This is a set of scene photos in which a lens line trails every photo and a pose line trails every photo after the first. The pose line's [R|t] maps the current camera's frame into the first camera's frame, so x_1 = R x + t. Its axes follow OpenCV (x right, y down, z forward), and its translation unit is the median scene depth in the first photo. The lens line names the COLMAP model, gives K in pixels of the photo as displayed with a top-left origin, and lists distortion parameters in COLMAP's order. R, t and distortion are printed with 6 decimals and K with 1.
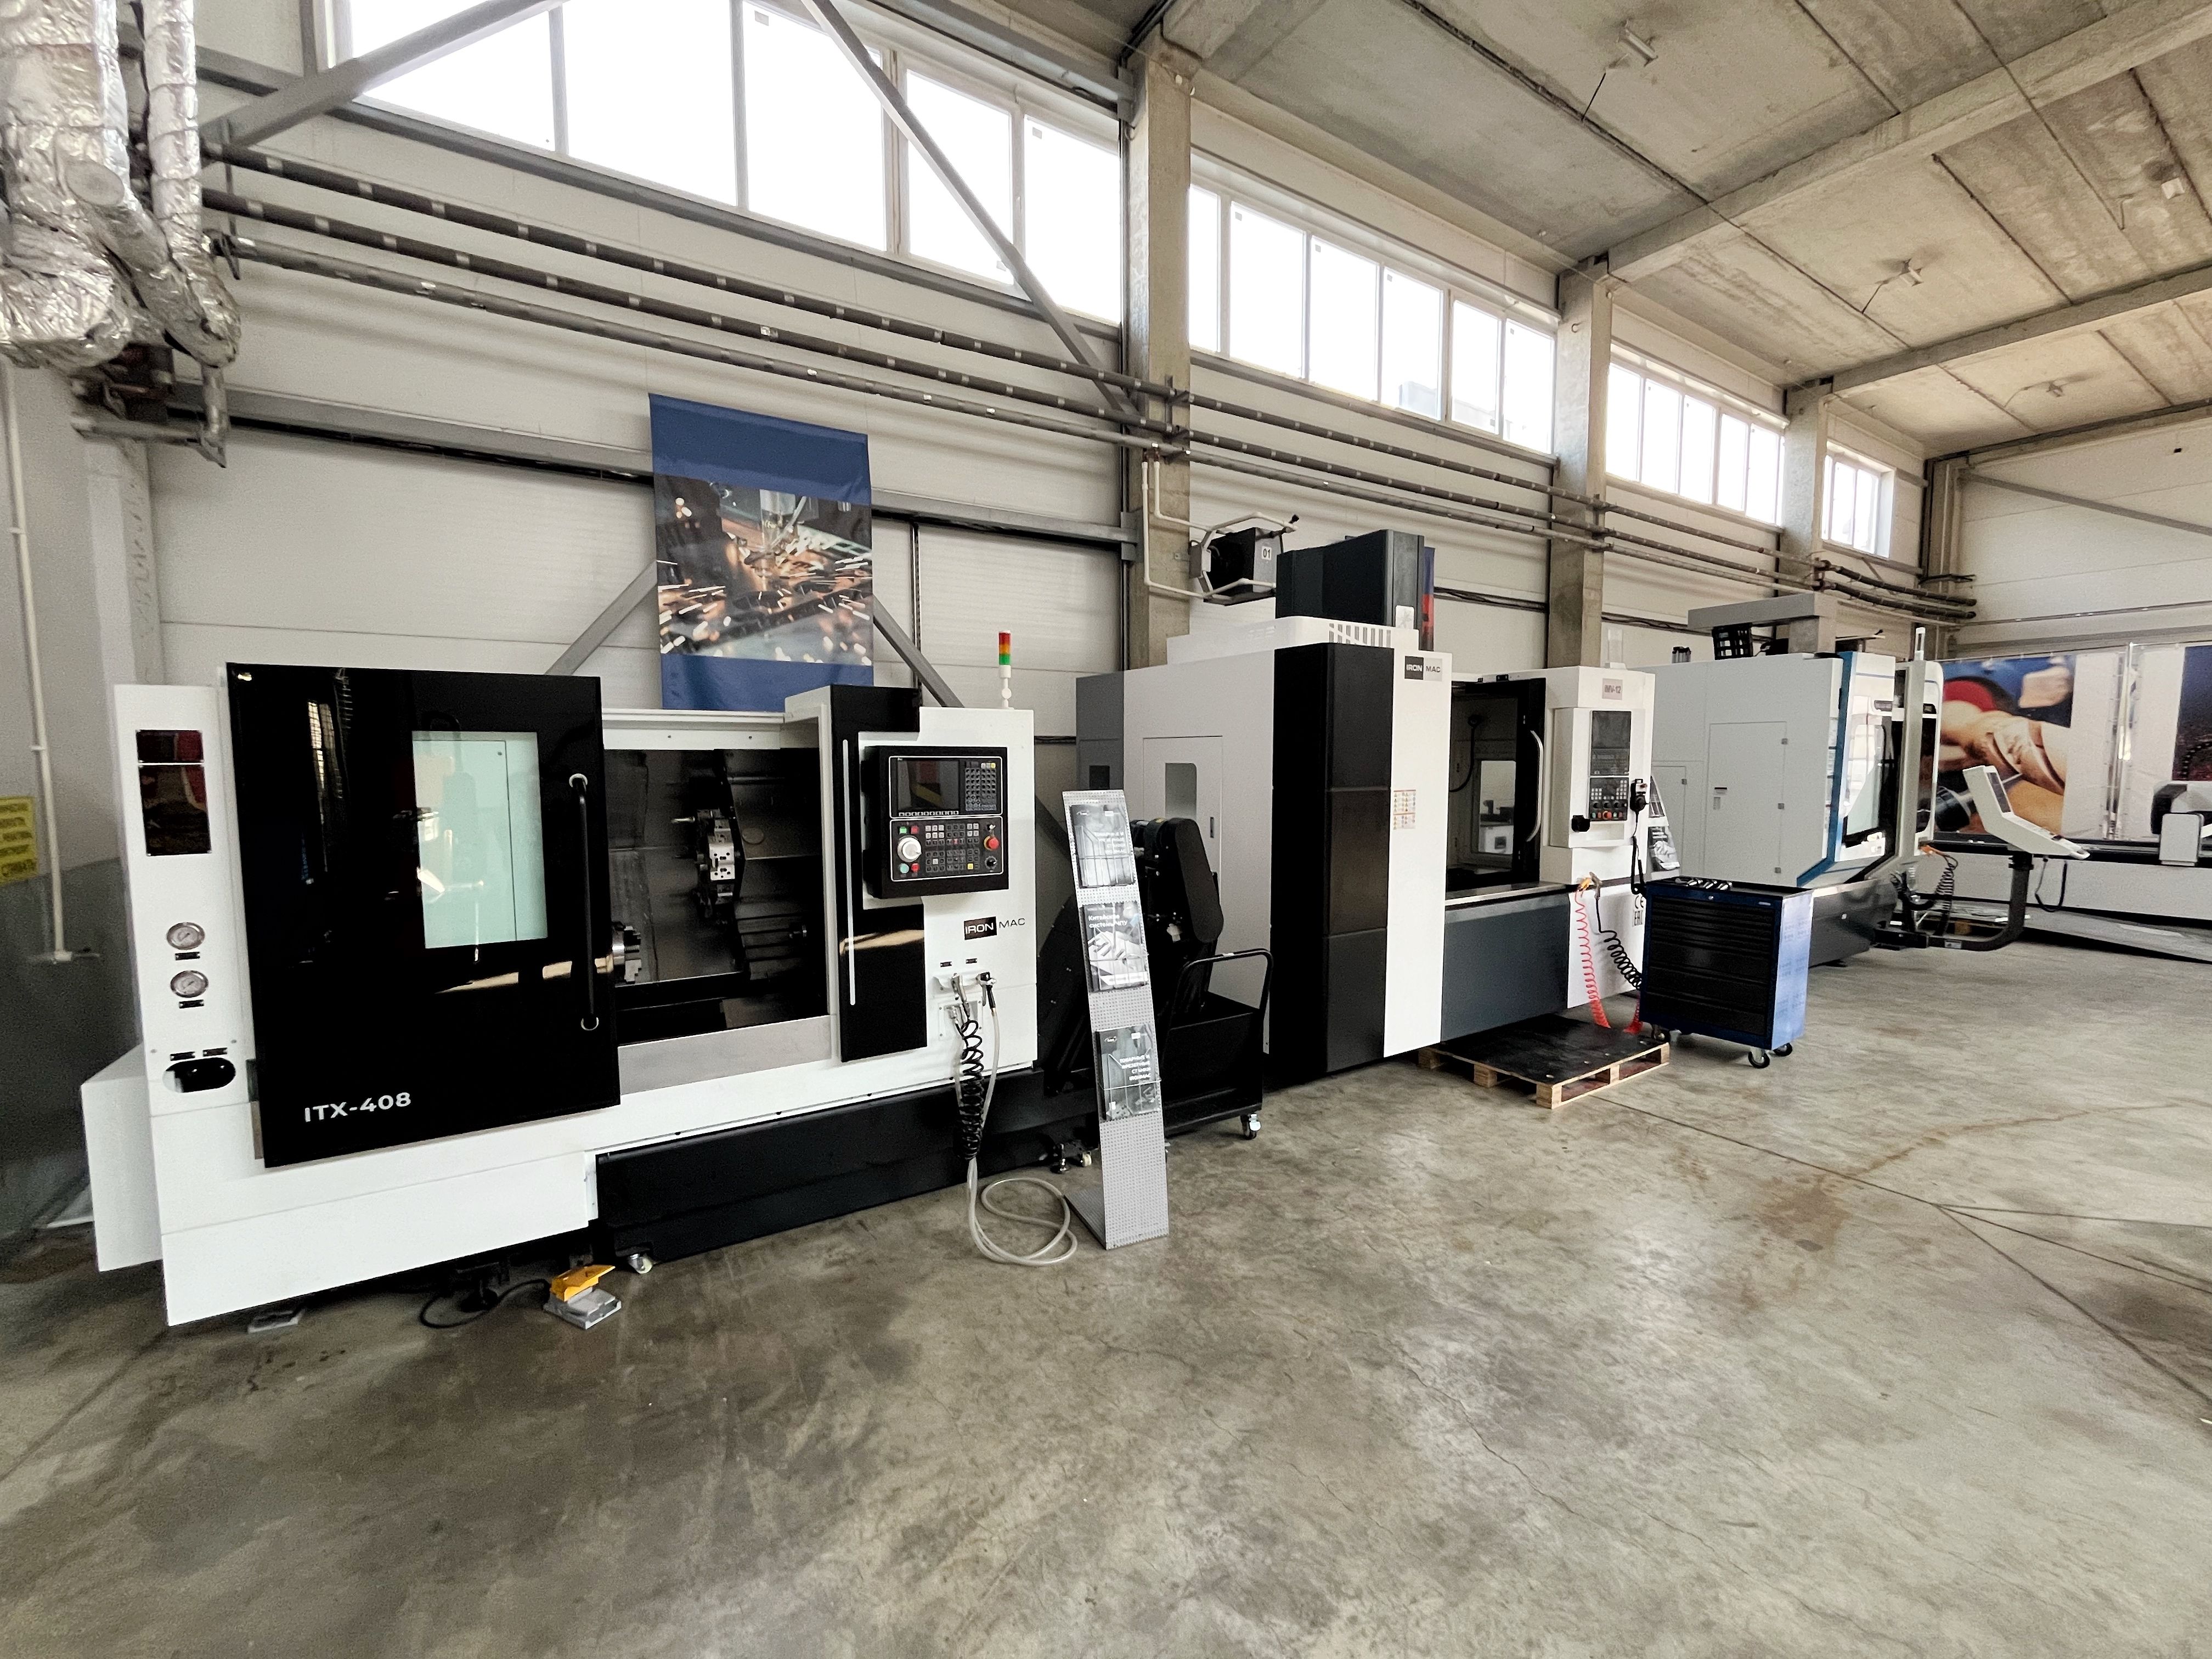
lens RADIAL K [[872.7, 0, 1106.0], [0, 872.7, 829.5], [0, 0, 1]] dist [-0.013814, -0.000114]
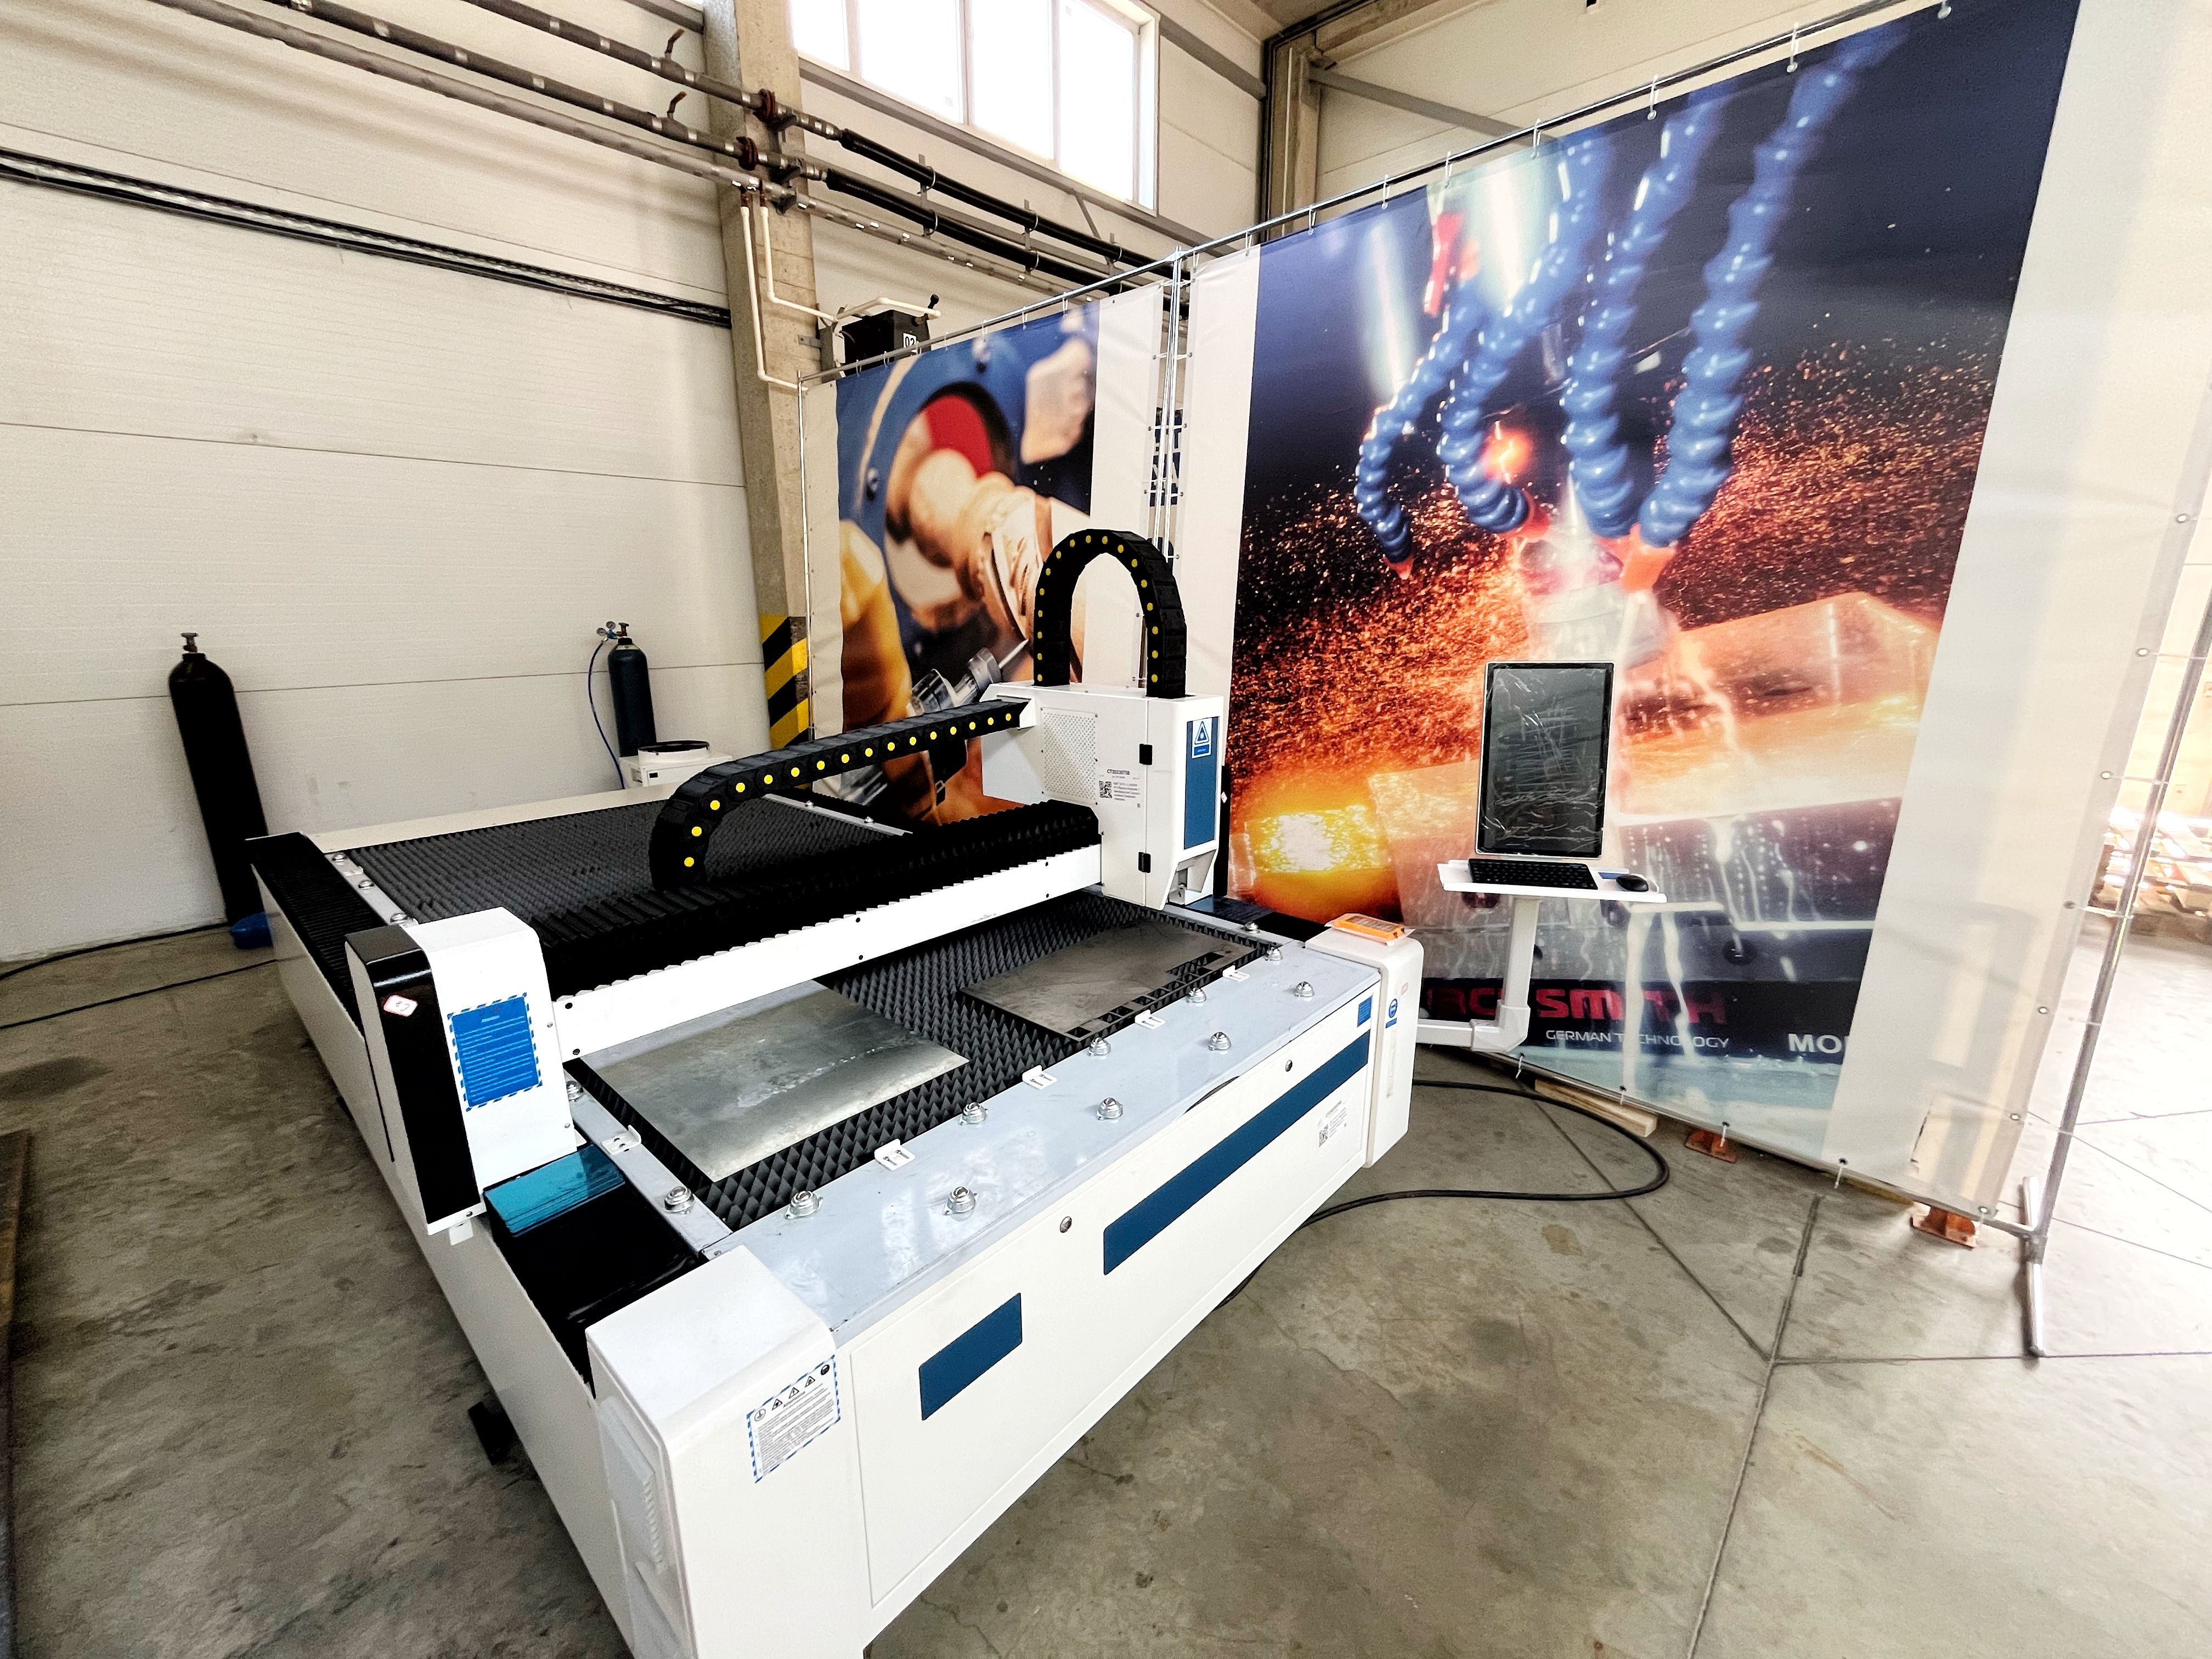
lens RADIAL K [[898.6, 0, 1106.0], [0, 898.6, 829.5], [0, 0, 1]] dist [-0.000719, -0.000573]
pose [[0.964123, -0.058588, 0.258909, 0.123467], [0.014755, 0.985659, 0.168101, -0.006012], [-0.265045, -0.158250, 0.951161, 0.073330]]
